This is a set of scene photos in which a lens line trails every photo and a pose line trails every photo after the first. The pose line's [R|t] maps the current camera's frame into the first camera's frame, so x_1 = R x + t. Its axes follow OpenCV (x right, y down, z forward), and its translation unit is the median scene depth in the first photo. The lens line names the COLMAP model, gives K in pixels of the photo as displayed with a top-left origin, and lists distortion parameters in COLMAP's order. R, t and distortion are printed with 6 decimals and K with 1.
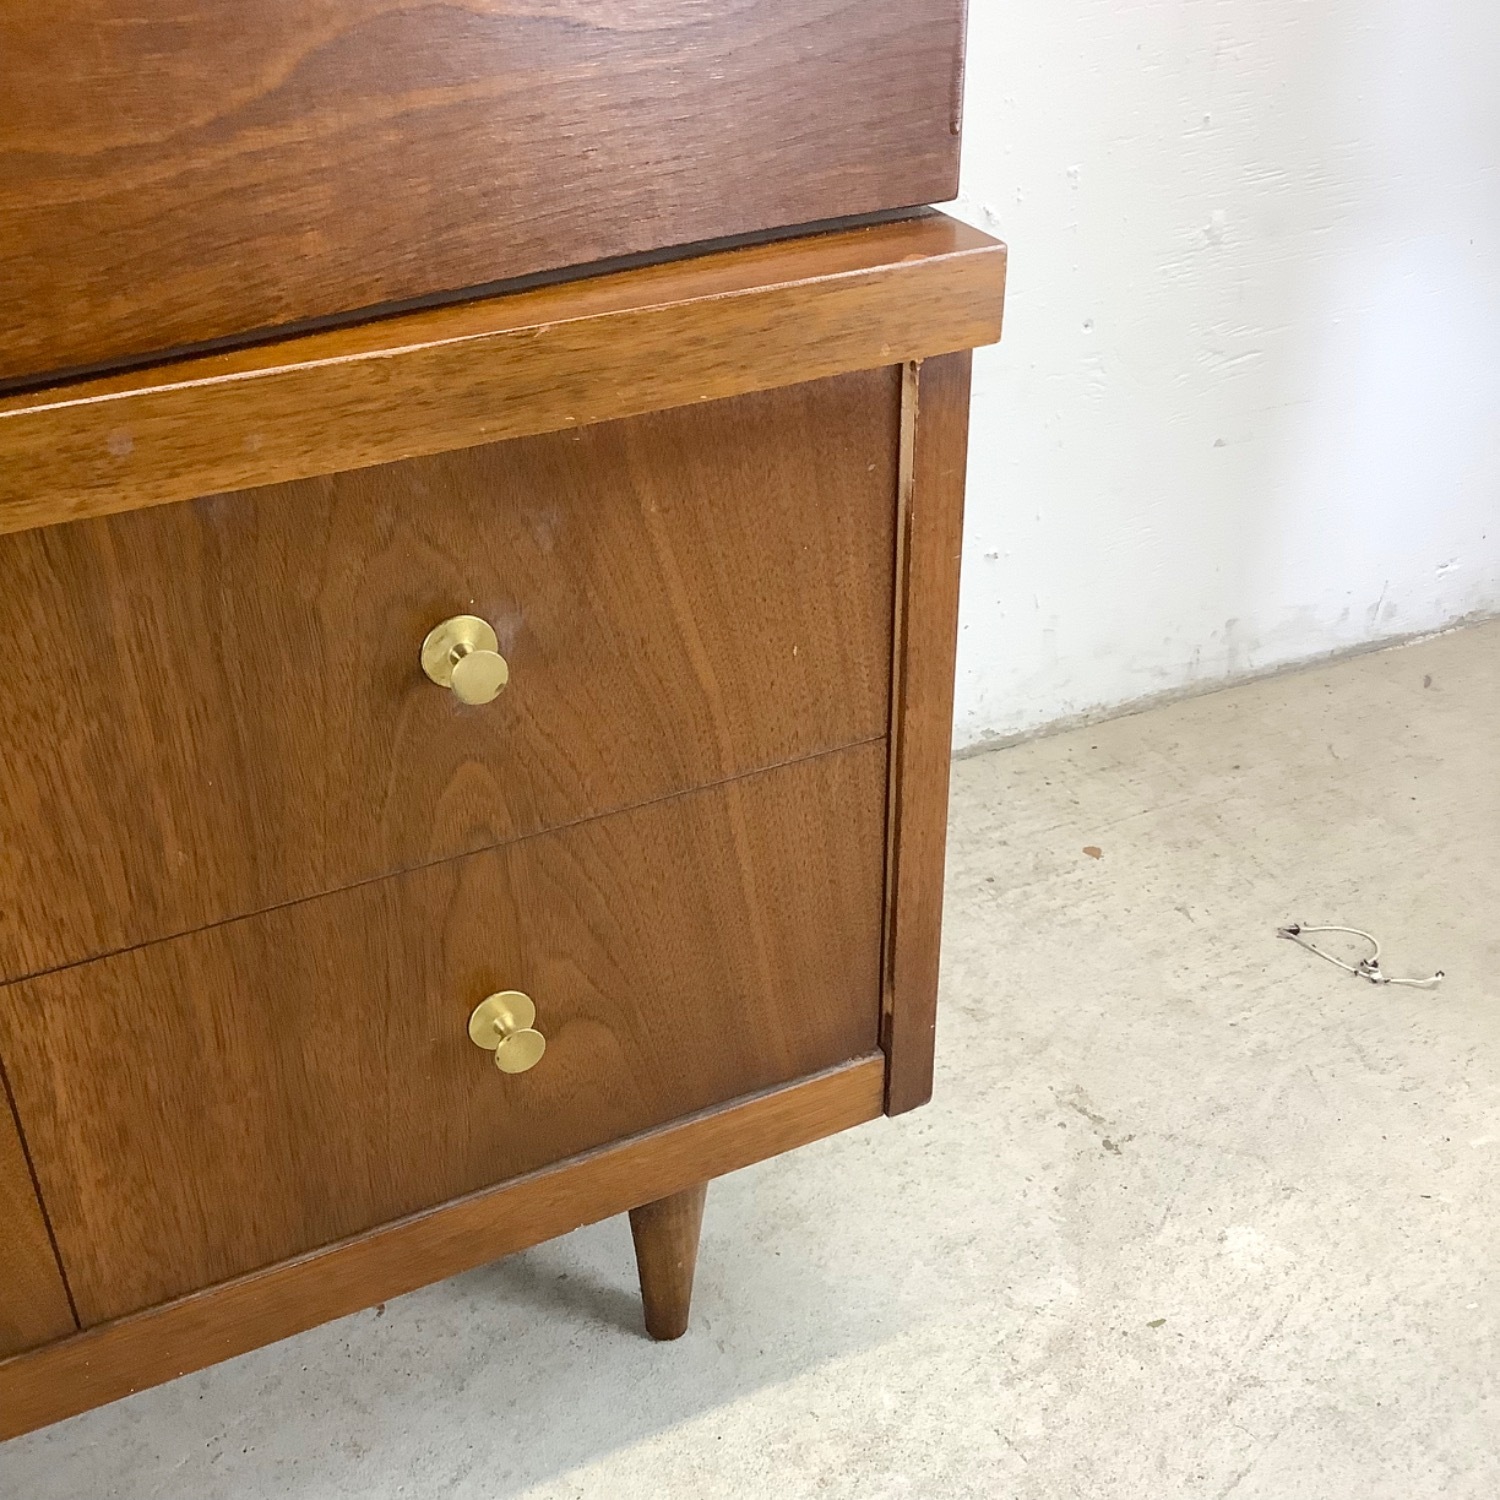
lens RADIAL K [[1814.9, 0, 747.2], [0, 1814.9, 746.2], [0, 0, 1]] dist [0.137704, -0.324270]
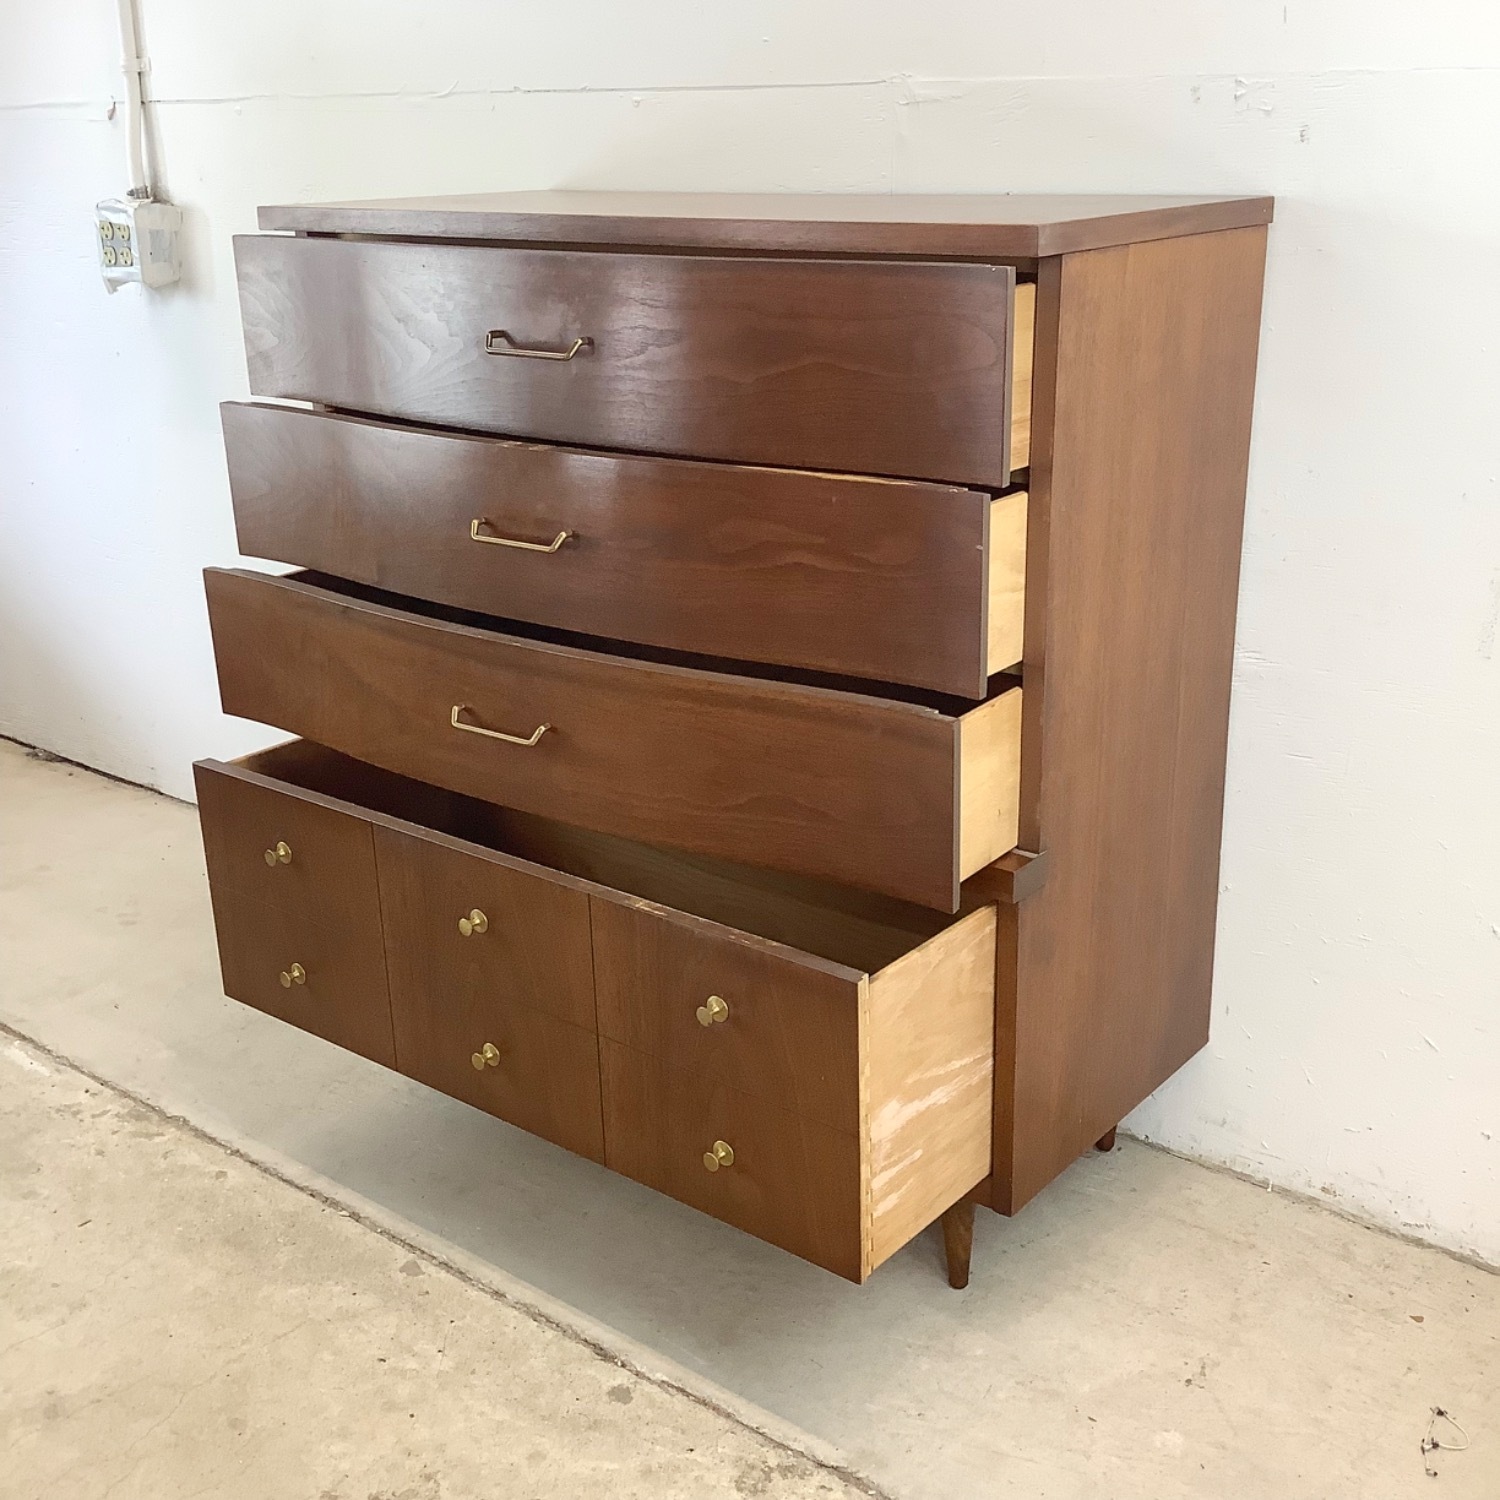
lens RADIAL K [[1814.9, 0, 747.2], [0, 1814.9, 746.2], [0, 0, 1]] dist [0.137704, -0.324270]
pose [[0.426787, 0.294691, -0.854991, 1.624517], [-0.470134, 0.879924, 0.068608, -0.304056], [0.772546, 0.372680, 0.514085, -0.617718]]
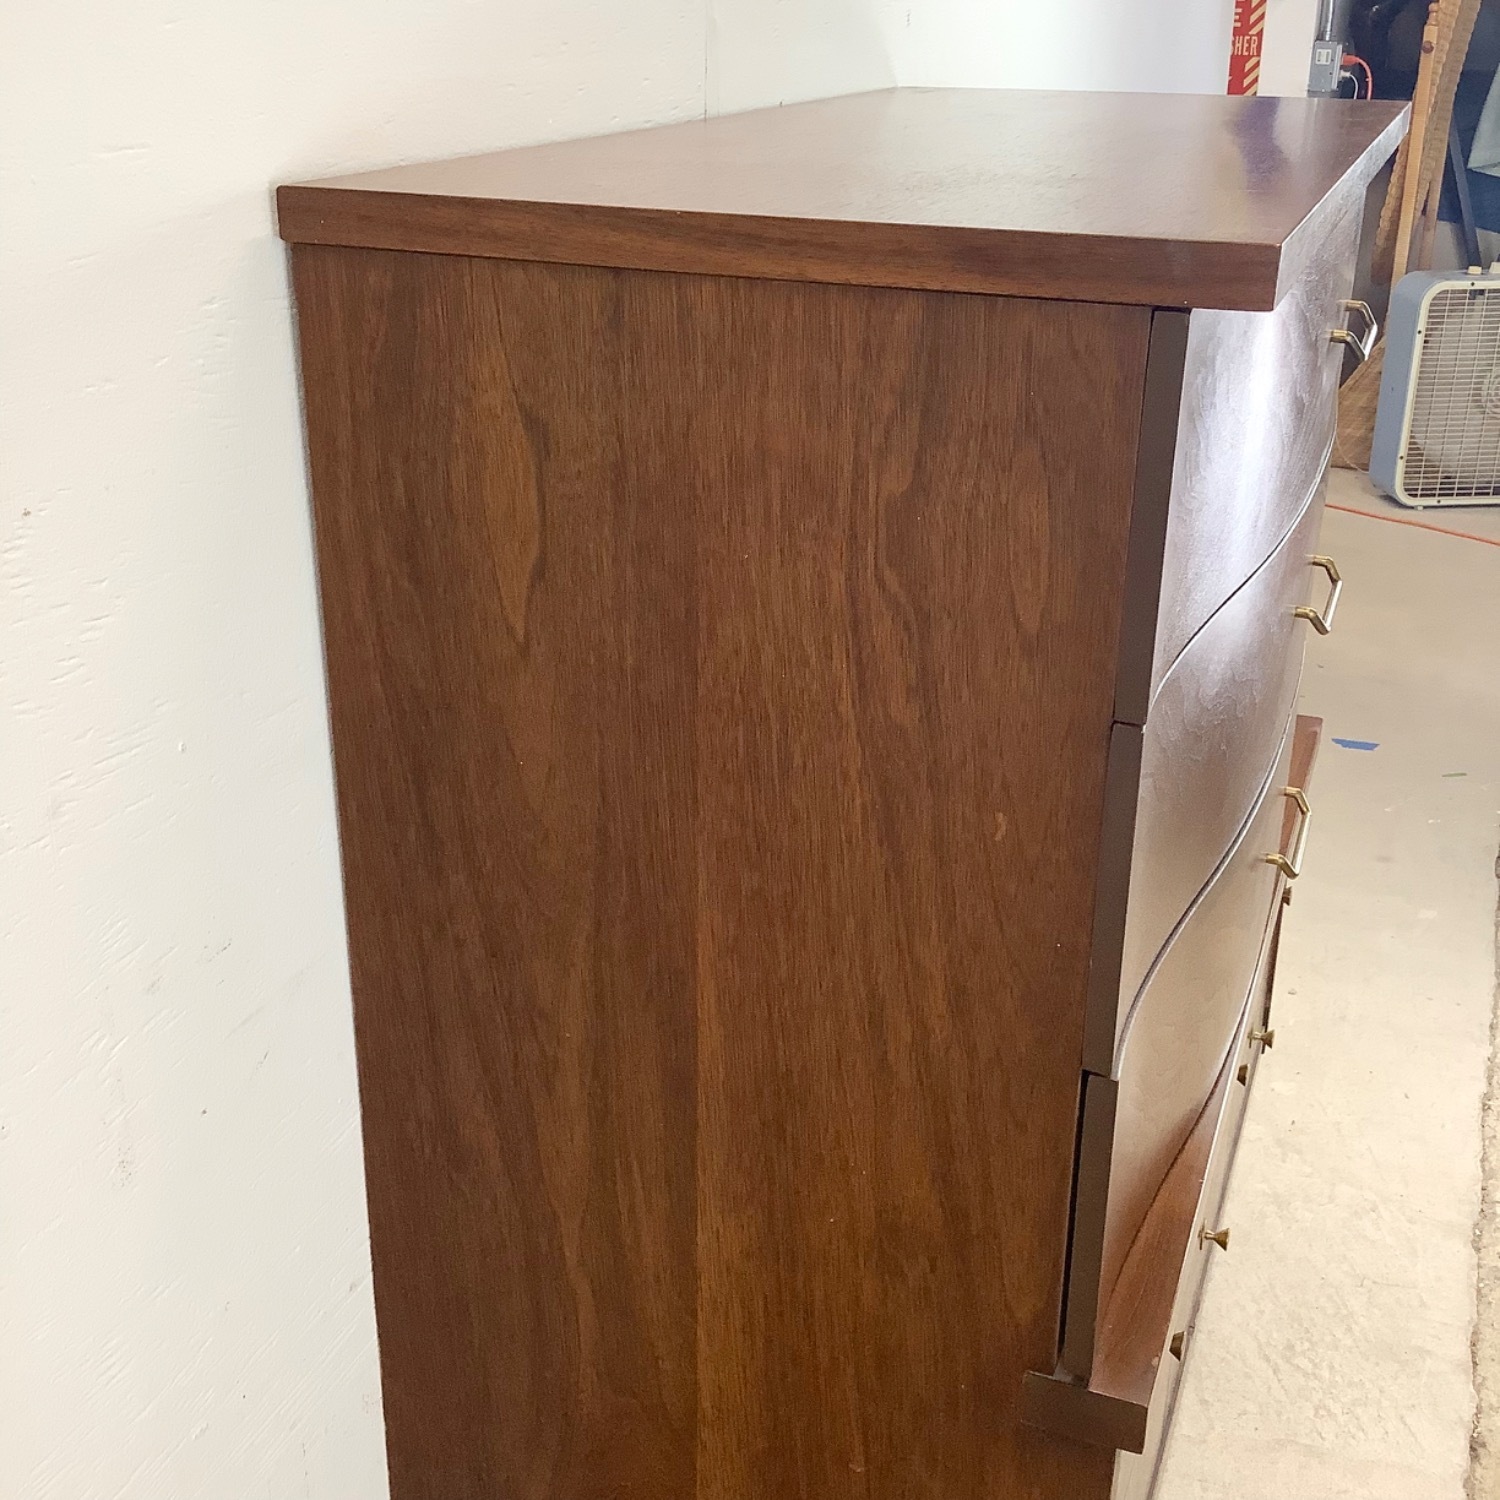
lens RADIAL K [[1820.6, 0, 745.7], [0, 1820.6, 744.1], [0, 0, 1]] dist [0.137649, -0.334682]
pose [[0.737624, -0.243311, 0.629849, -1.749673], [0.345374, 0.937511, -0.042311, -0.300228], [-0.580195, 0.248743, 0.775564, -0.580043]]
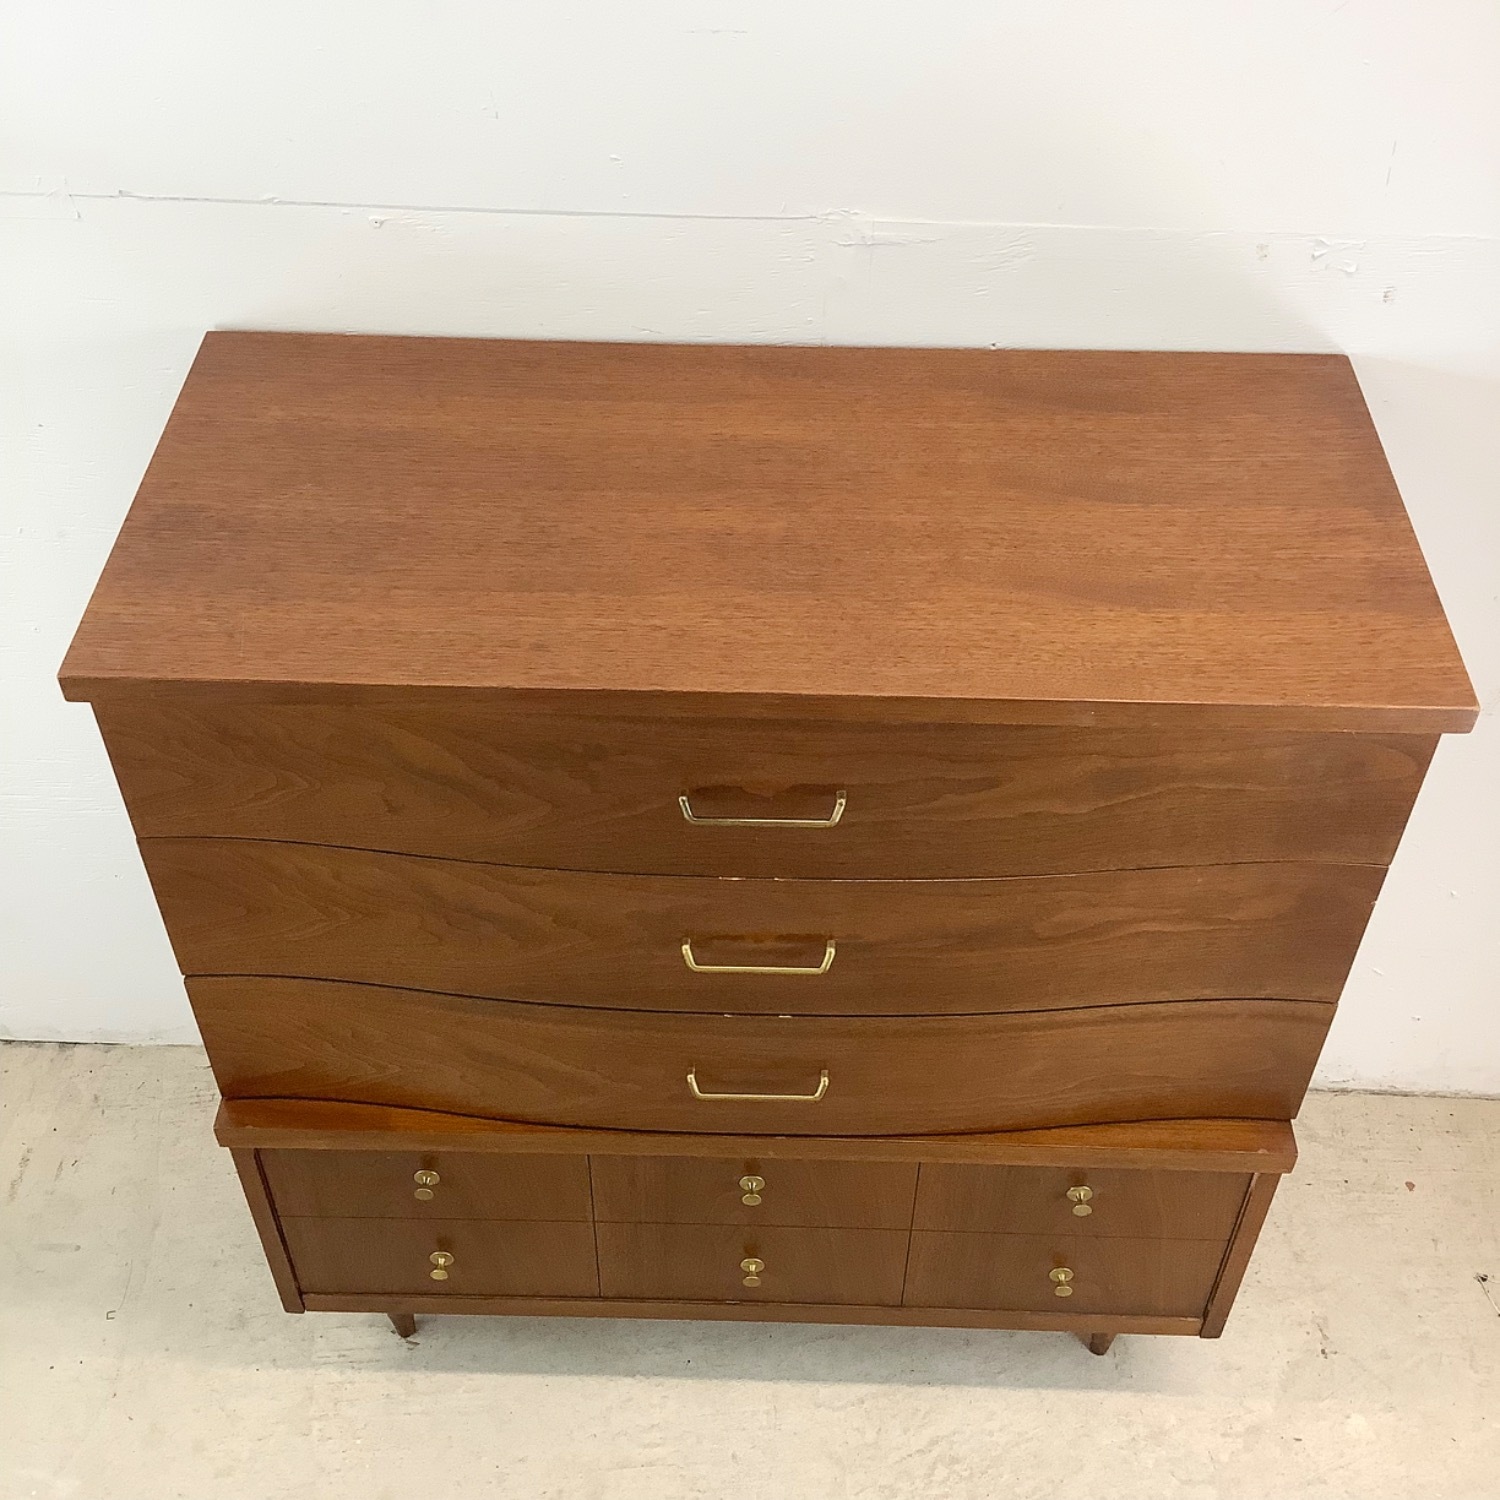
lens RADIAL K [[1814.9, 0, 747.2], [0, 1814.9, 746.2], [0, 0, 1]] dist [0.137704, -0.324270]
pose [[0.884516, 0.339624, -0.319824, 0.054676], [-0.263138, 0.929314, 0.259104, -0.967393], [0.385215, -0.145024, 0.911360, -1.329459]]
